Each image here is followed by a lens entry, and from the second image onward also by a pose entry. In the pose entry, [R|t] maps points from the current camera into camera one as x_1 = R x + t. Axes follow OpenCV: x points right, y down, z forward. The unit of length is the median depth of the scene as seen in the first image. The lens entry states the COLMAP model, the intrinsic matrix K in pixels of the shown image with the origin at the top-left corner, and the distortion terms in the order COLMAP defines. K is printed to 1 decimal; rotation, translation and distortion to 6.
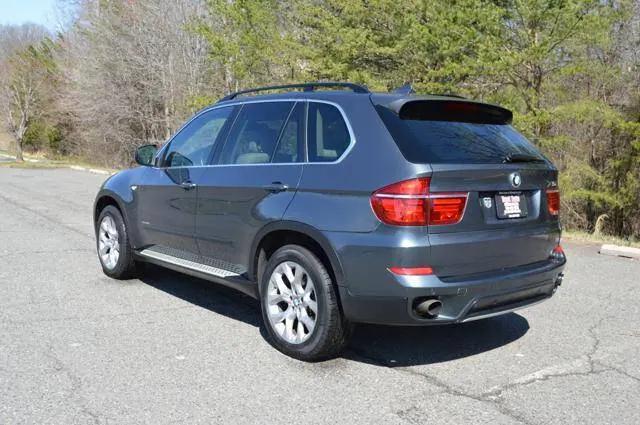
lens RADIAL K [[698.2, 0, 315.8], [0, 698.2, 212.0], [0, 0, 1]] dist [-0.072196, 0.002311]
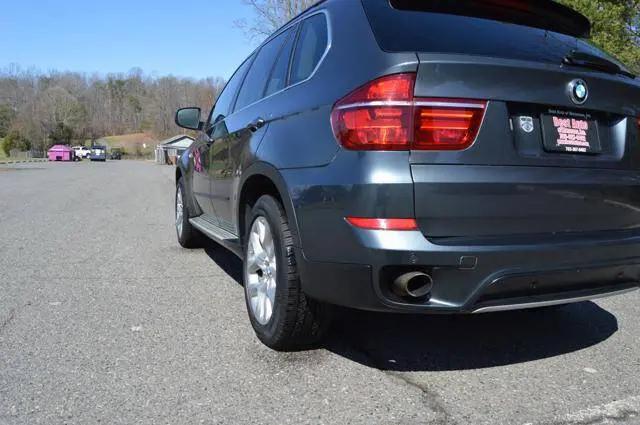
lens RADIAL K [[517.7, 0, 320.0], [0, 517.7, 212.5], [0, 0, 1]] dist [-0.077135, 0.006036]
pose [[0.953919, 0.024487, -0.299065, 0.193486], [-0.030650, 0.999403, -0.015935, 0.073073], [0.298496, 0.024367, 0.954100, 0.470963]]
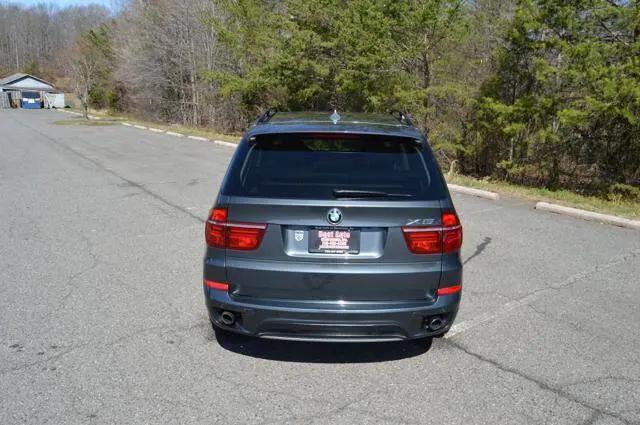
lens RADIAL K [[598.8, 0, 320.0], [0, 598.8, 212.5], [0, 0, 1]] dist [-0.065587, 0.008333]
pose [[0.998637, 0.001033, -0.052190, 0.461635], [0.004628, 0.994114, 0.108236, -0.061043], [0.051995, -0.108330, 0.992754, -0.806250]]
